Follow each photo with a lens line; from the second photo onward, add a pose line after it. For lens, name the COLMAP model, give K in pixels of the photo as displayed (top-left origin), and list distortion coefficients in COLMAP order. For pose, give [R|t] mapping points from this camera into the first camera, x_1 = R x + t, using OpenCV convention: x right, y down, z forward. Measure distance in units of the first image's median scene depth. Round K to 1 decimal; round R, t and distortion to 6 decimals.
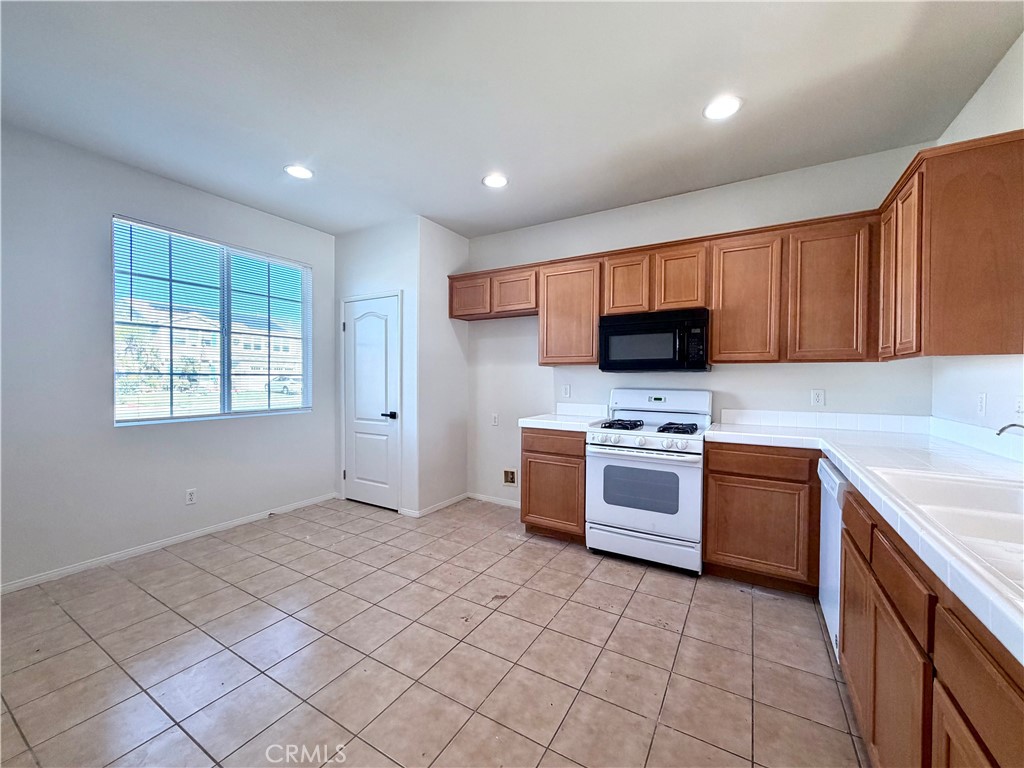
lens RADIAL K [[406.9, 0, 510.9], [0, 406.9, 384.0], [0, 0, 1]] dist [0.001070, -0.000017]
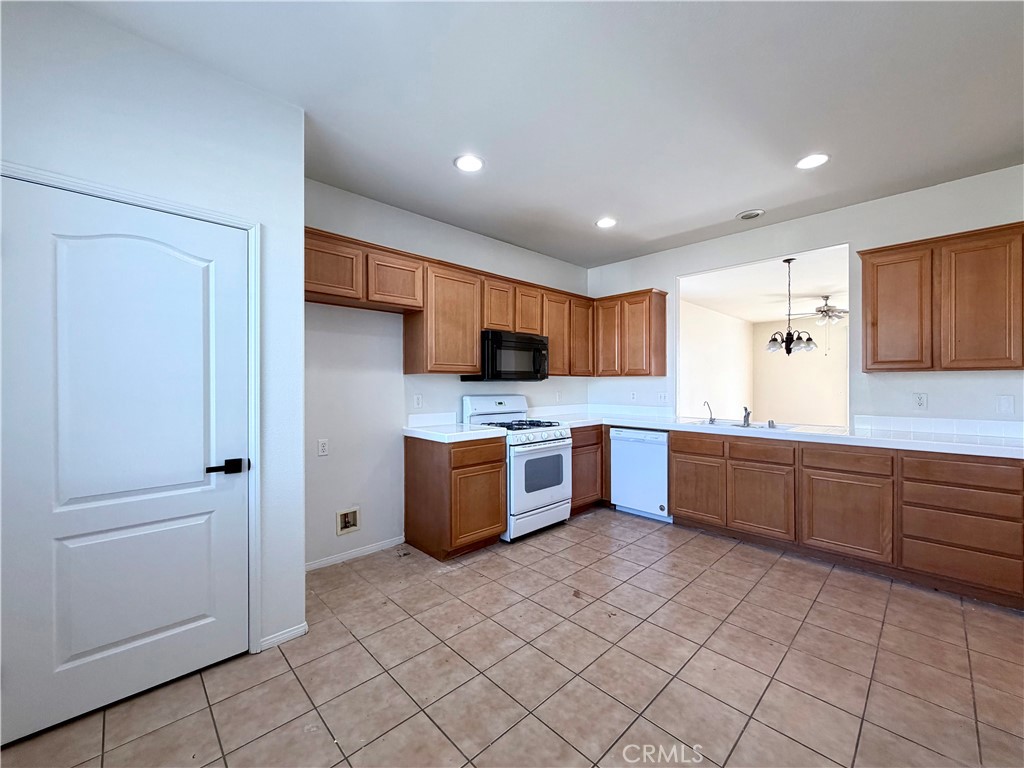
lens RADIAL K [[406.9, 0, 510.9], [0, 406.9, 384.0], [0, 0, 1]] dist [0.001070, -0.000017]
pose [[0.266988, -0.004947, 0.963687, -0.897997], [0.015739, 0.999876, 0.000773, -0.023725], [-0.963571, 0.014961, 0.267032, 0.716268]]
